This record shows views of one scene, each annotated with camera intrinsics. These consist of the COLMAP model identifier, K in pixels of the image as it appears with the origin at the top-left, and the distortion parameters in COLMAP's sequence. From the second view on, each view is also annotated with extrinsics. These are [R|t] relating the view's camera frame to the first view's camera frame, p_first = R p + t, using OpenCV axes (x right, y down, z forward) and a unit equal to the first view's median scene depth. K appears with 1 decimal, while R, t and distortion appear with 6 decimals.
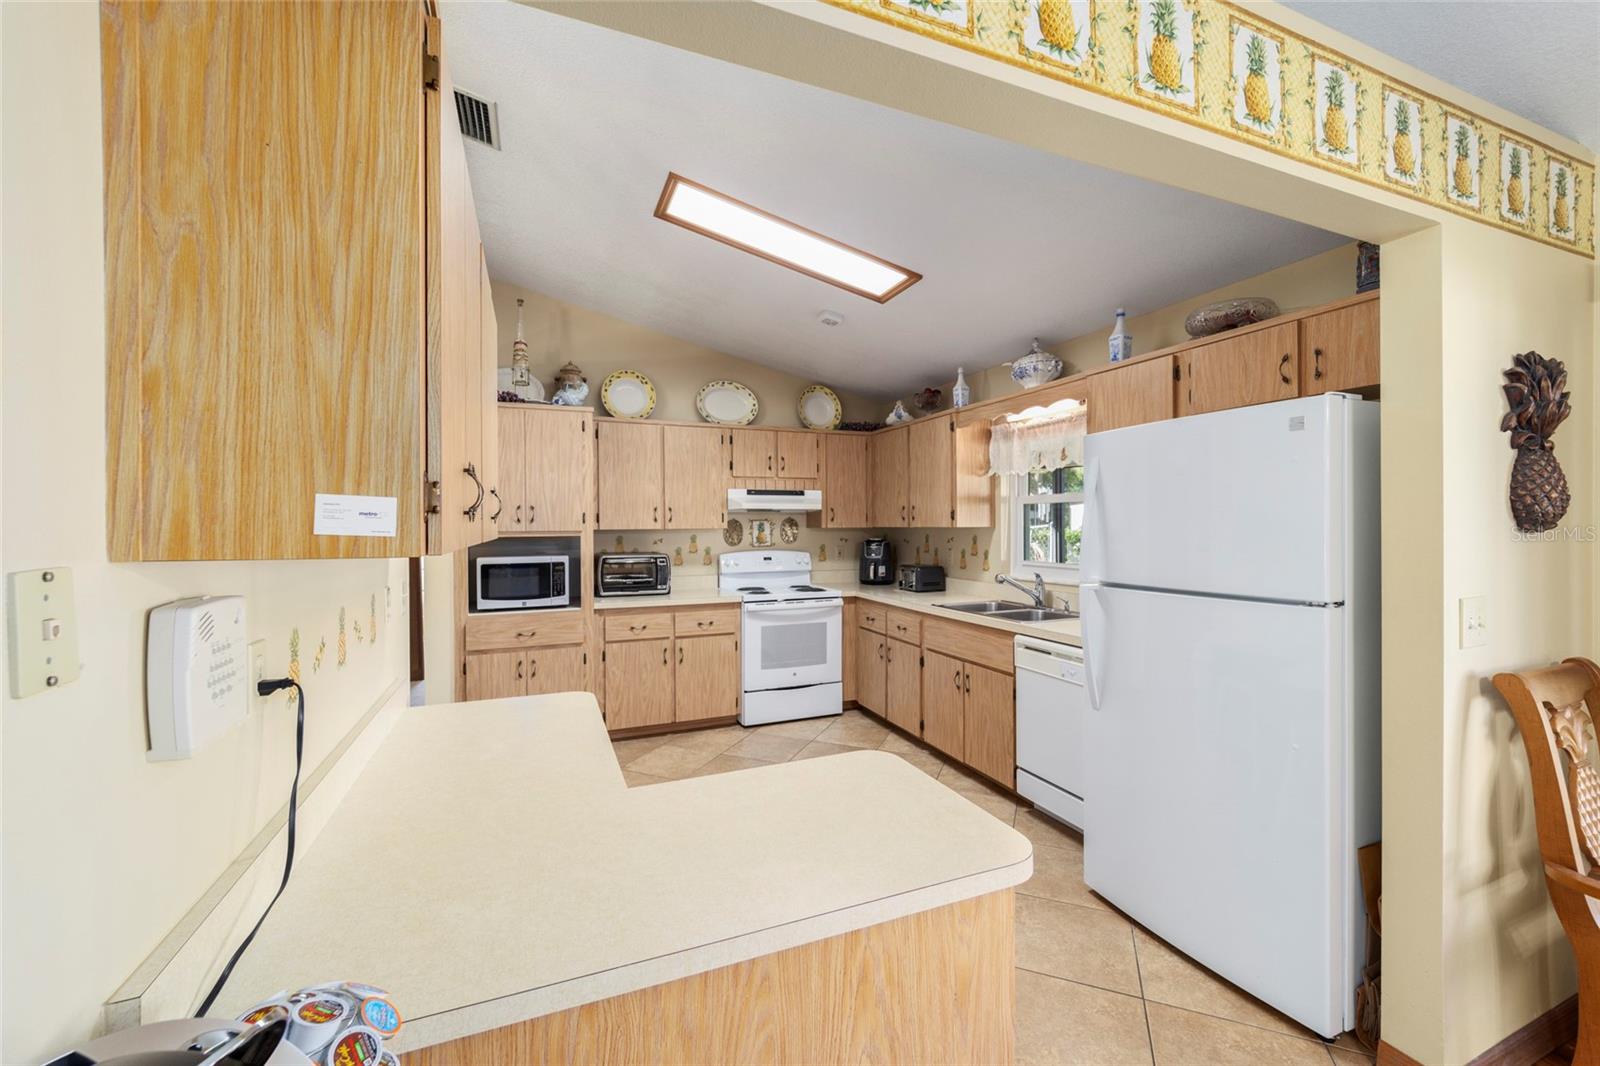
lens RADIAL K [[641.4, 0, 812.7], [0, 641.4, 527.8], [0, 0, 1]] dist [0.002243, -0.001195]
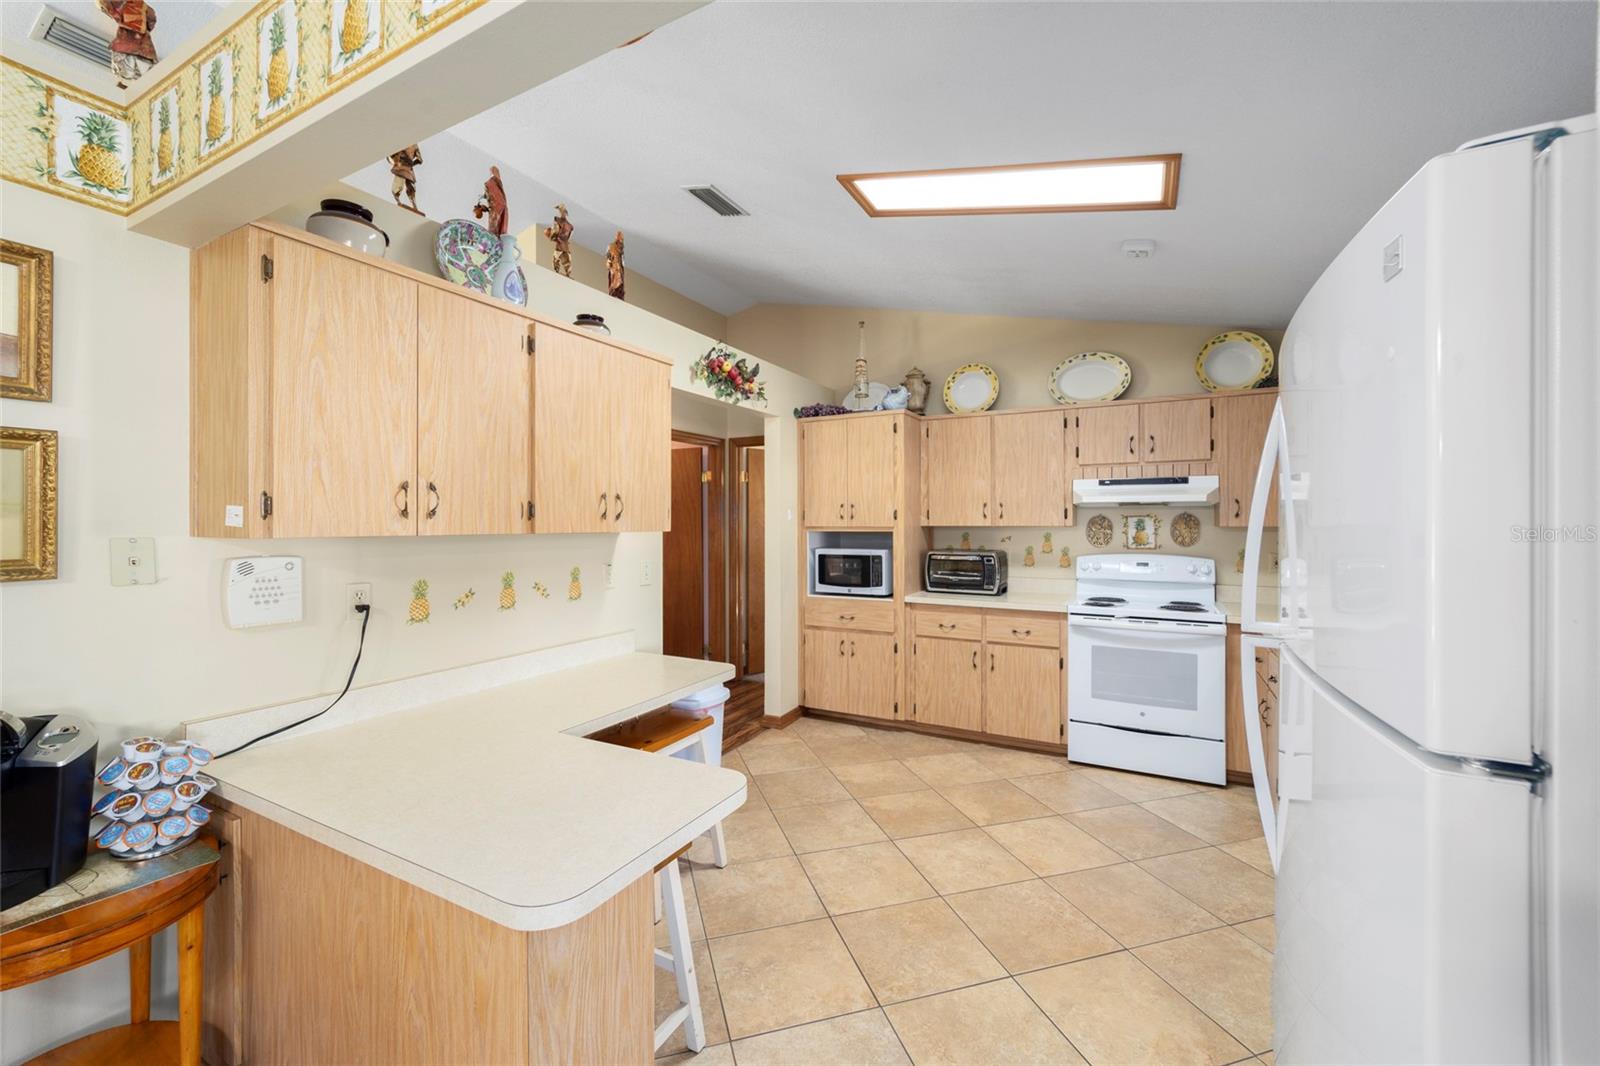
lens RADIAL K [[641.4, 0, 805.9], [0, 641.4, 520.9], [0, 0, 1]] dist [0.002243, -0.001195]
pose [[0.625230, 0.003771, -0.780431, 0.339130], [-0.006485, 0.999979, -0.000364, -0.003345], [0.780413, 0.005288, 0.625242, 0.202689]]
